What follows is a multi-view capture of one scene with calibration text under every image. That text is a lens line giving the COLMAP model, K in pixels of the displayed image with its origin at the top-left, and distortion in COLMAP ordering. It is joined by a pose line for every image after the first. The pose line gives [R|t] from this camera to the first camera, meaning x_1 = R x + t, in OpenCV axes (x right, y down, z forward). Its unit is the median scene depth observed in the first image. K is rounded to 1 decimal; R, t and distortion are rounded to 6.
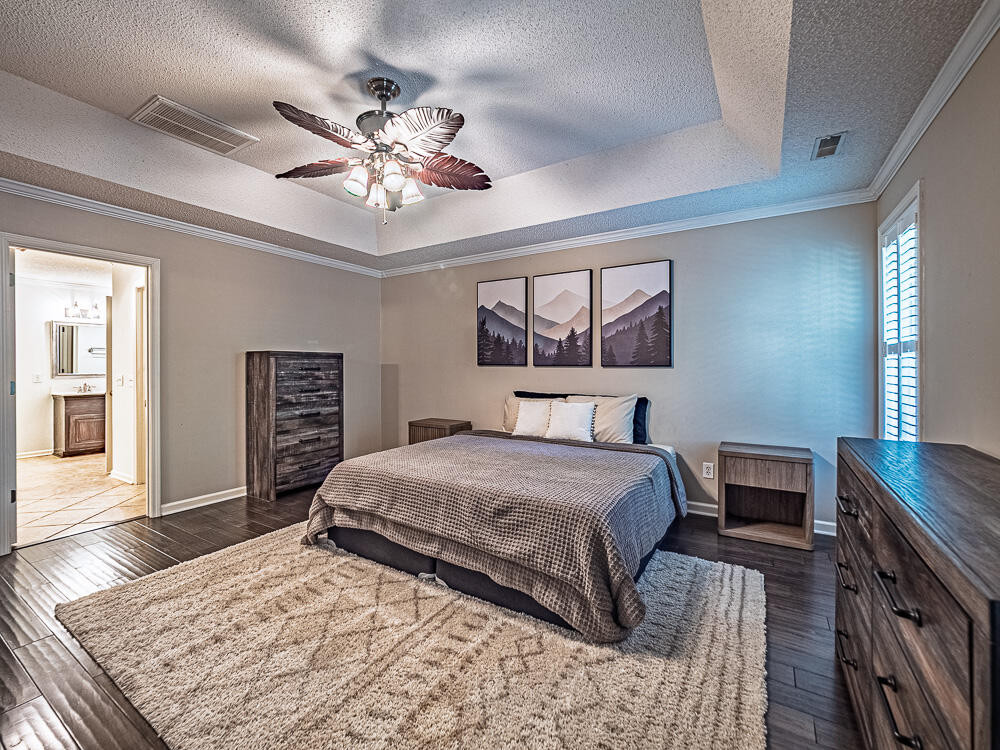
lens RADIAL K [[427.3, 0, 495.1], [0, 427.3, 363.7], [0, 0, 1]] dist [0.019393, -0.013911]
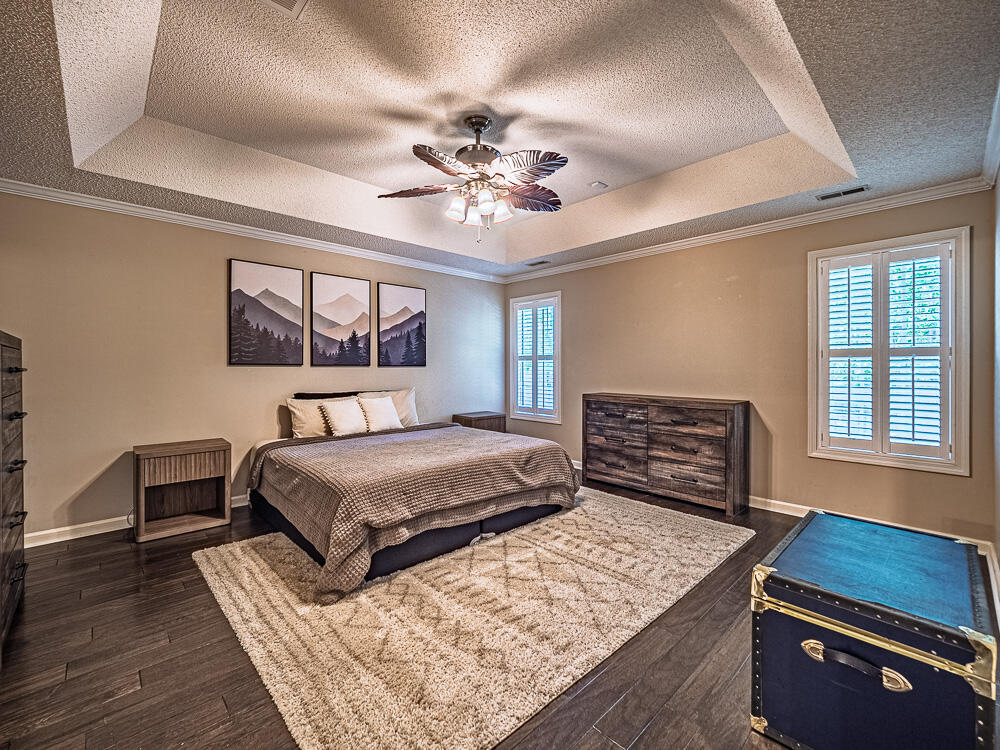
lens RADIAL K [[427.3, 0, 495.1], [0, 427.3, 363.7], [0, 0, 1]] dist [0.019393, -0.013911]
pose [[0.258182, 0.004733, 0.966085, -0.865468], [-0.004657, 0.999982, -0.003655, 0.003007], [-0.966085, -0.003555, 0.258199, 0.421347]]
